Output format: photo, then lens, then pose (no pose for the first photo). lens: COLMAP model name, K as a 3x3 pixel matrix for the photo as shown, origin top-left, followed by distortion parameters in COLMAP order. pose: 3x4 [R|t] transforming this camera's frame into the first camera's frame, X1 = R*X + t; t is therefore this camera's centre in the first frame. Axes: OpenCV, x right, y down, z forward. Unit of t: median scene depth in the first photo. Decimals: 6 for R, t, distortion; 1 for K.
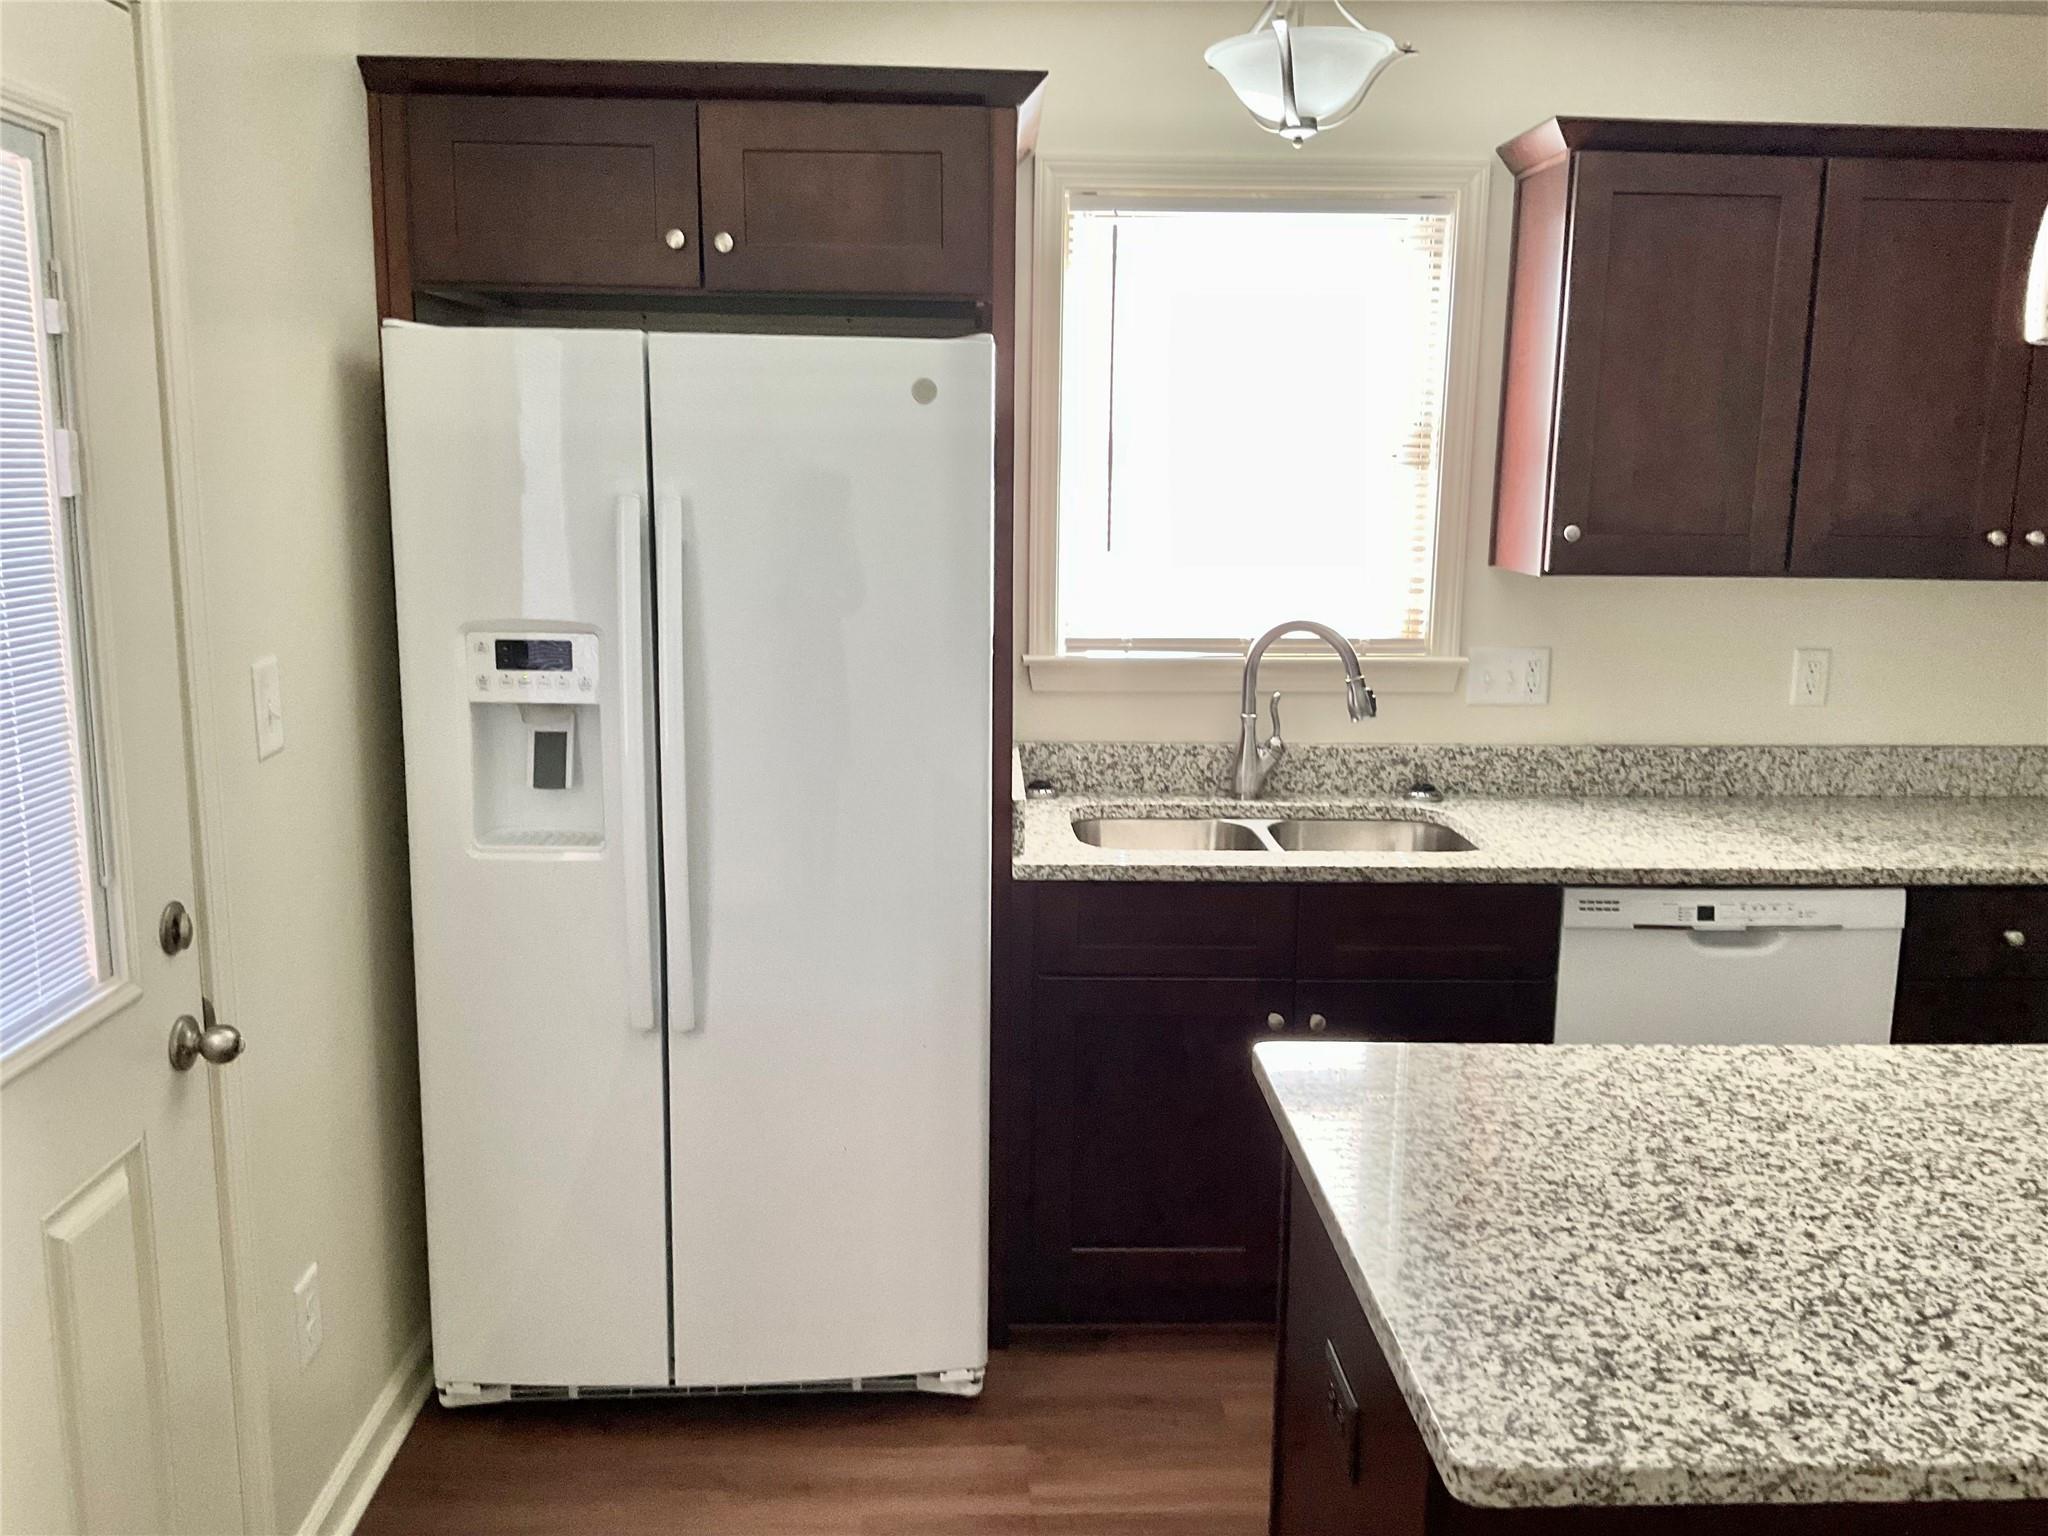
lens RADIAL K [[1719.3, 0, 1008.9], [0, 1719.3, 754.2], [0, 0, 1]] dist [0.062229, -0.114072]
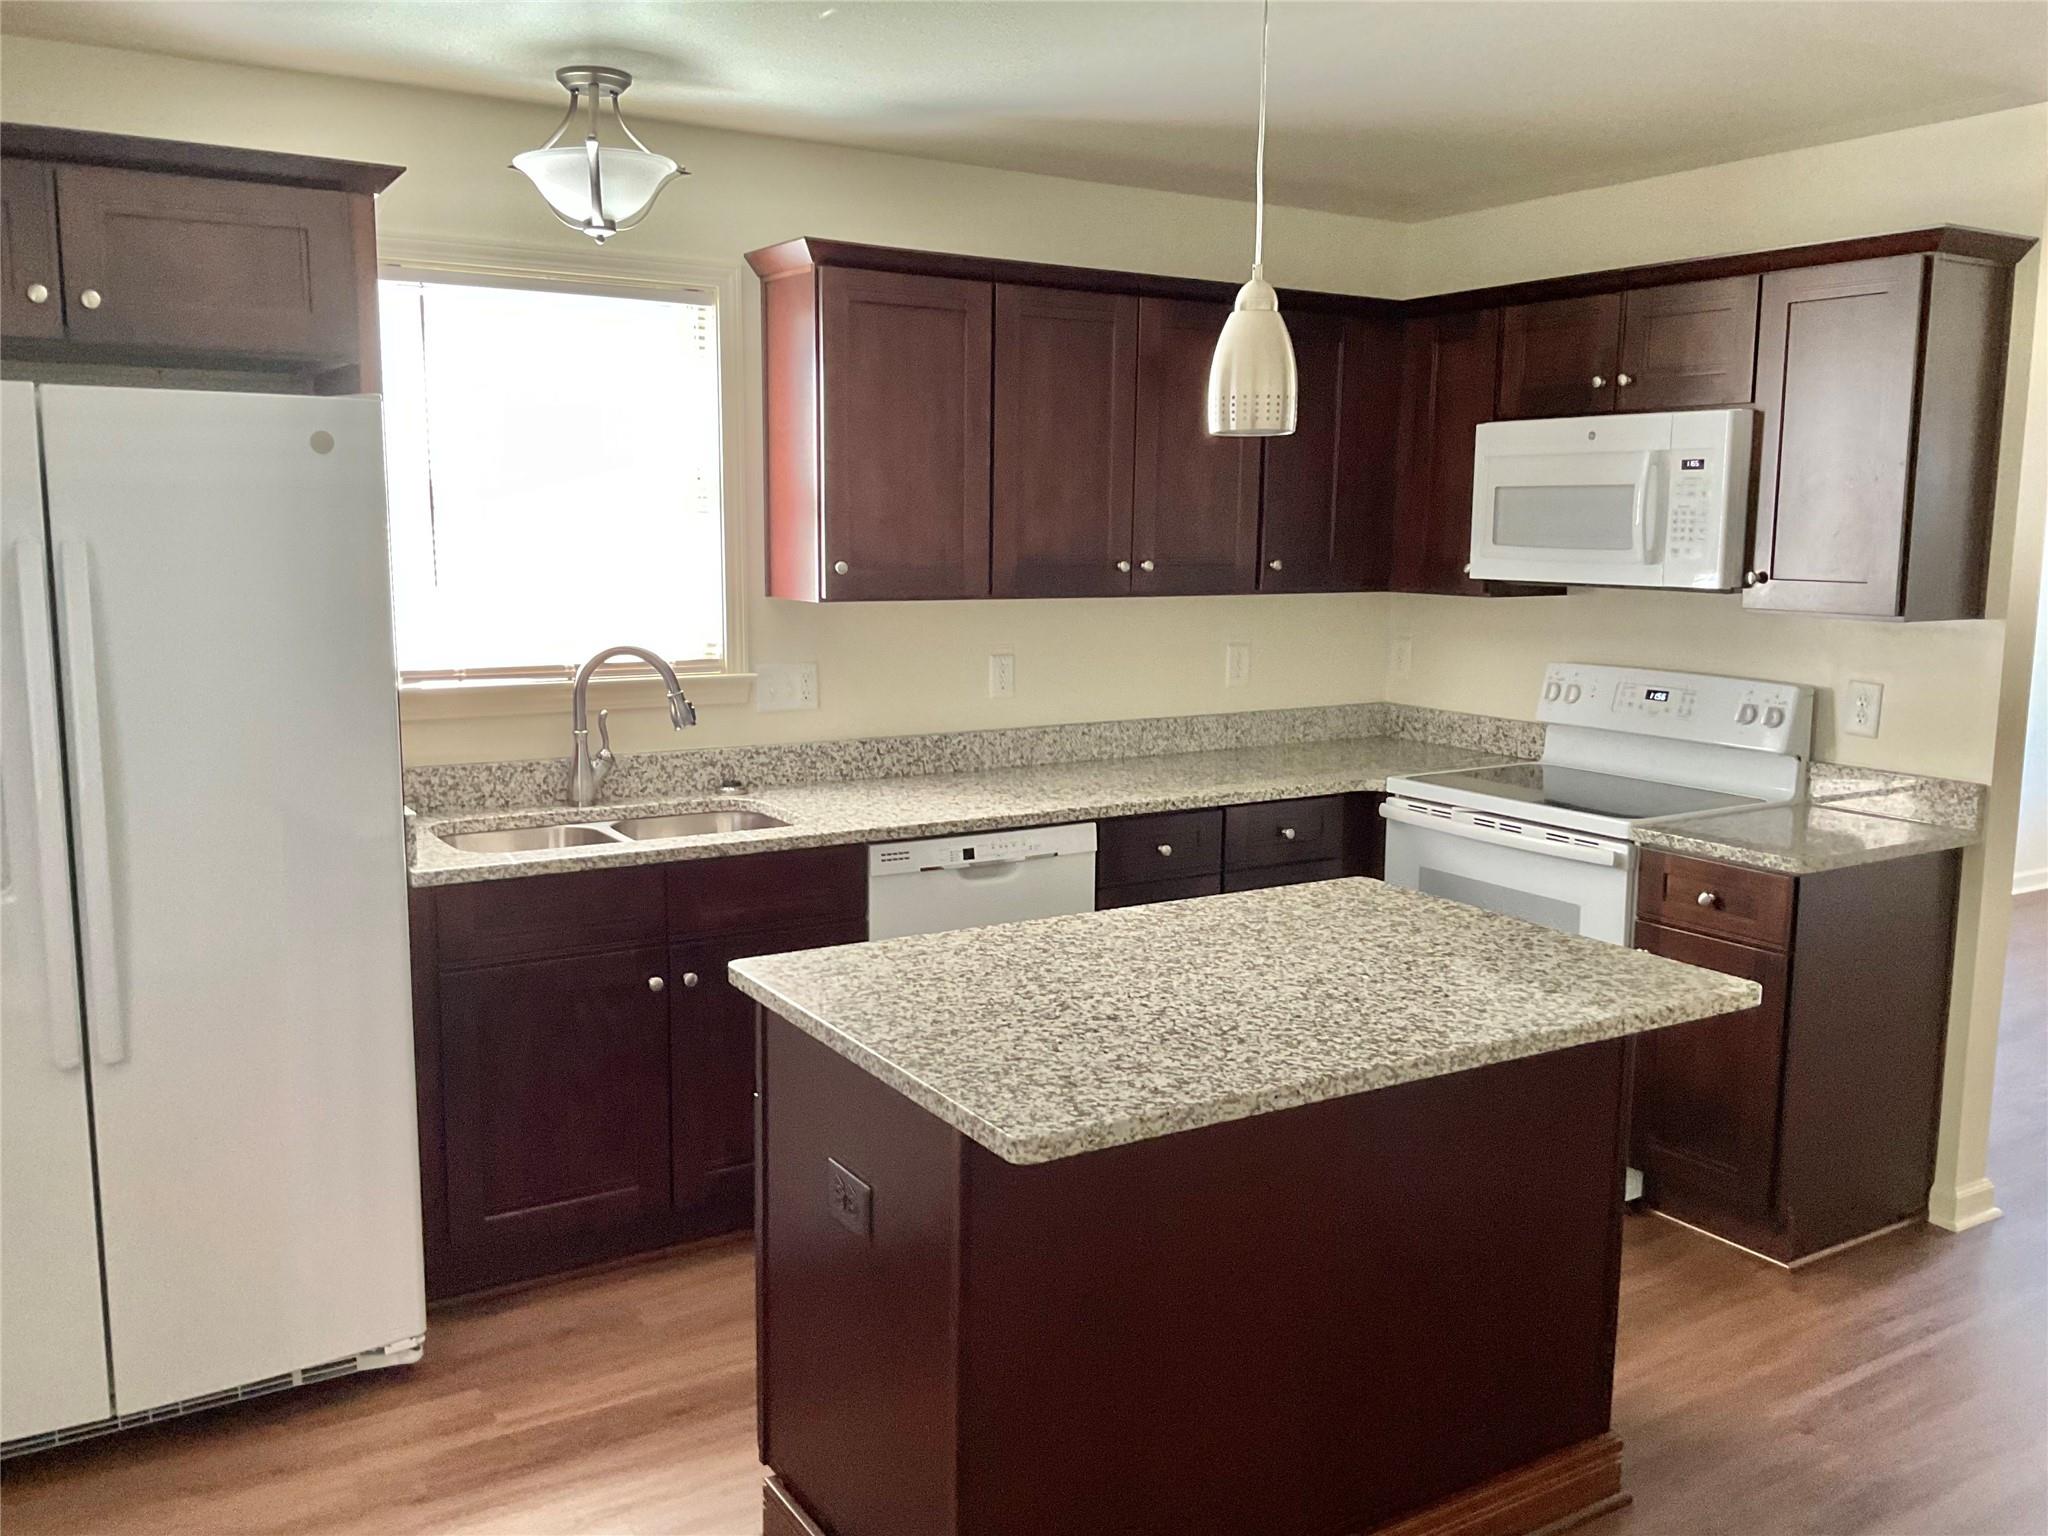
lens RADIAL K [[1719.3, 0, 1027.0], [0, 1719.3, 750.8], [0, 0, 1]] dist [0.062229, -0.114072]
pose [[0.866779, -0.069848, 0.493777, -0.191245], [0.085969, 0.996248, -0.009985, 0.030036], [-0.491227, 0.051104, 0.869531, -0.151877]]
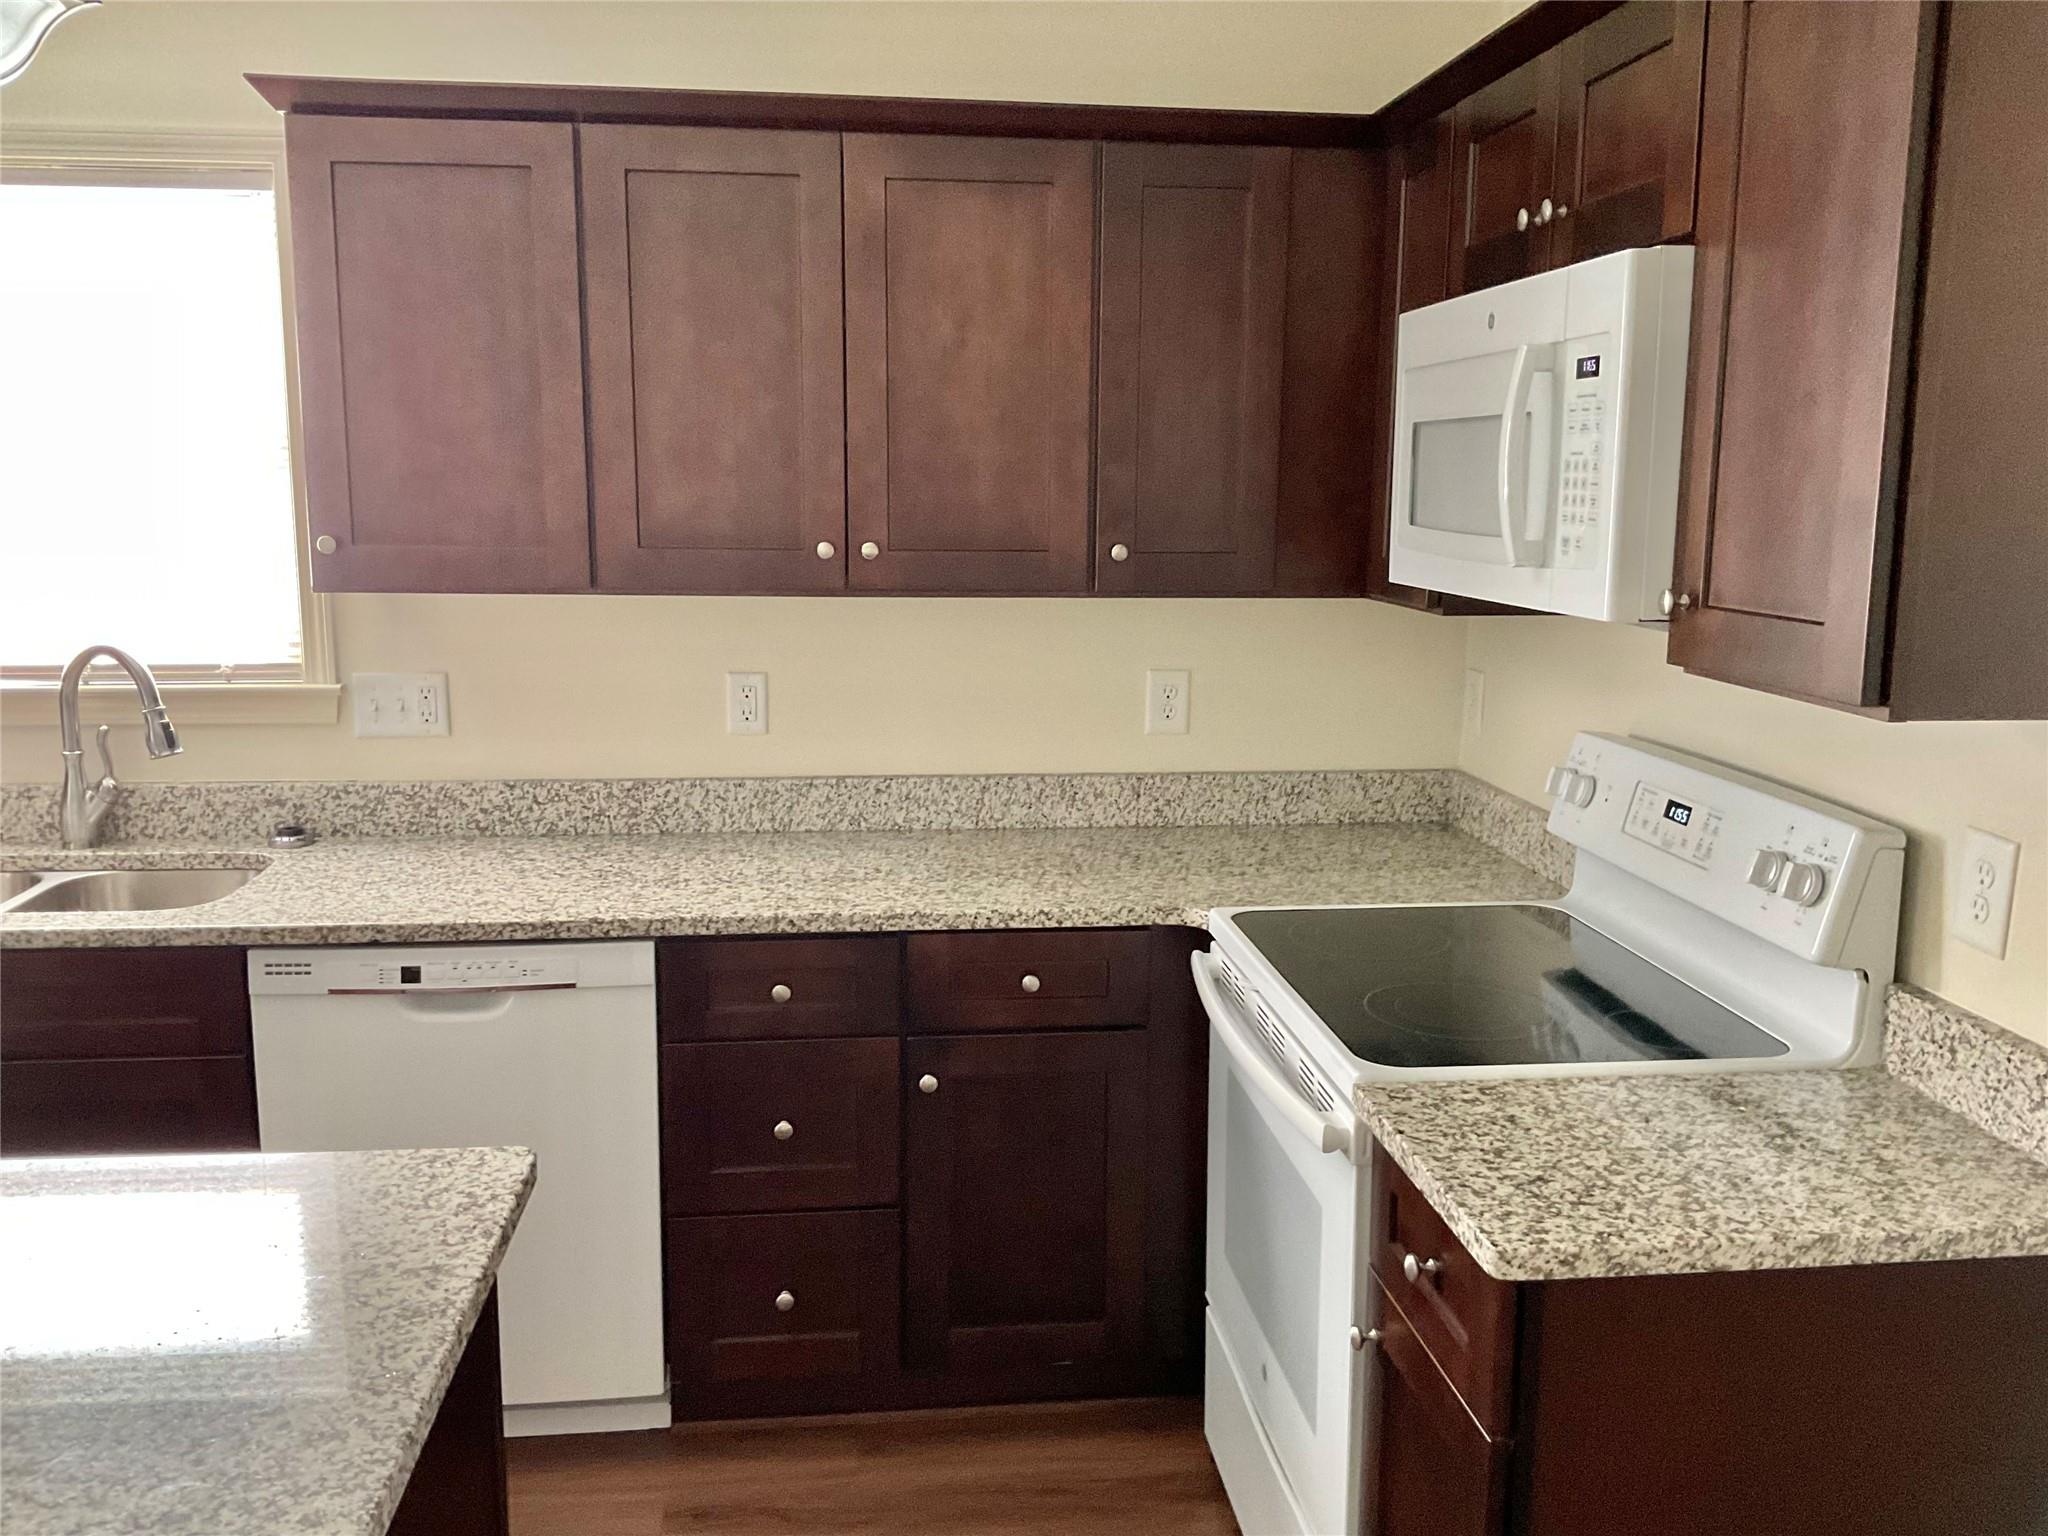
lens RADIAL K [[1719.3, 0, 1041.1], [0, 1719.3, 747.9], [0, 0, 1]] dist [0.062229, -0.114072]
pose [[0.997523, -0.012338, 0.069245, 0.645959], [0.013328, 0.999815, -0.013855, -0.006770], [-0.069061, 0.014744, 0.997503, 0.095347]]
